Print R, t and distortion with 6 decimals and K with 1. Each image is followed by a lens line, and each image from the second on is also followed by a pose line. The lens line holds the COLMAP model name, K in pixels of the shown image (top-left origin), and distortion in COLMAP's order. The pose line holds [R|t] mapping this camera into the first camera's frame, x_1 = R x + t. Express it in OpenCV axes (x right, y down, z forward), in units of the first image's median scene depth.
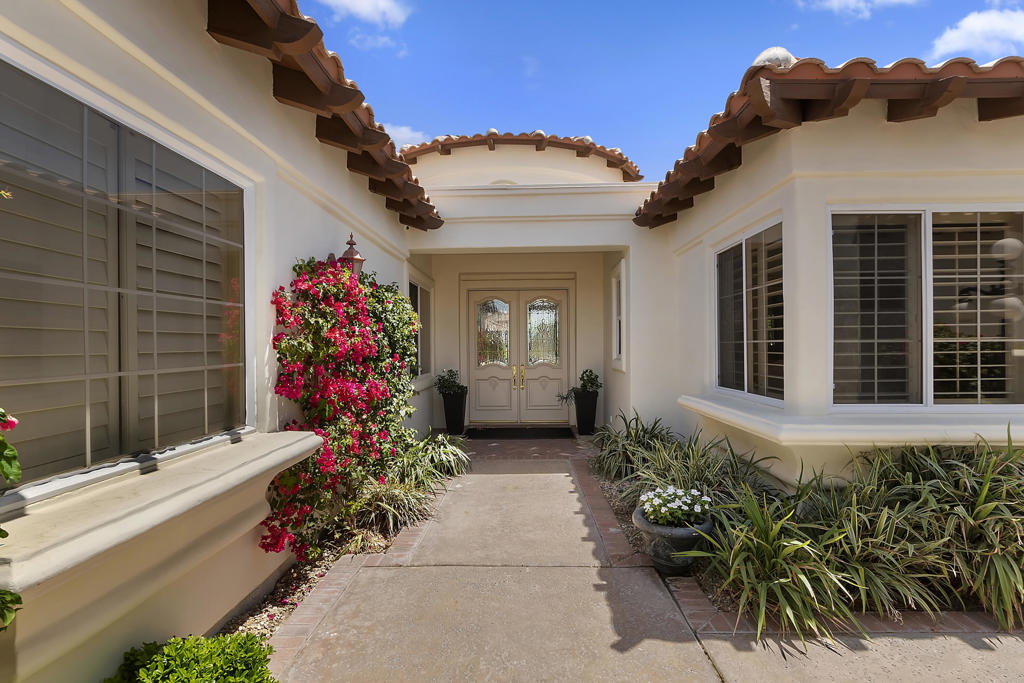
lens RADIAL K [[504.7, 0, 511.7], [0, 504.7, 348.3], [0, 0, 1]] dist [0.001582, 0.000492]
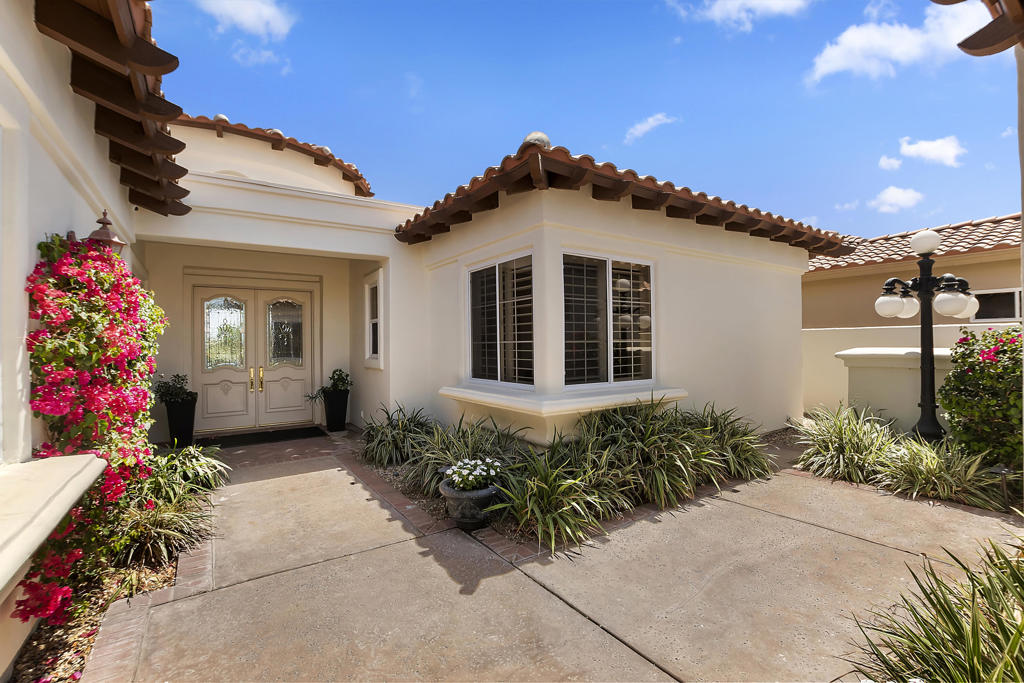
lens RADIAL K [[461.6, 0, 512.5], [0, 461.6, 342.9], [0, 0, 1]] dist [-0.023887, 0.008493]
pose [[0.810111, -0.000748, 0.586275, -0.256370], [0.008529, 0.999908, -0.010510, 0.001820], [-0.586214, 0.013515, 0.810044, 0.018939]]
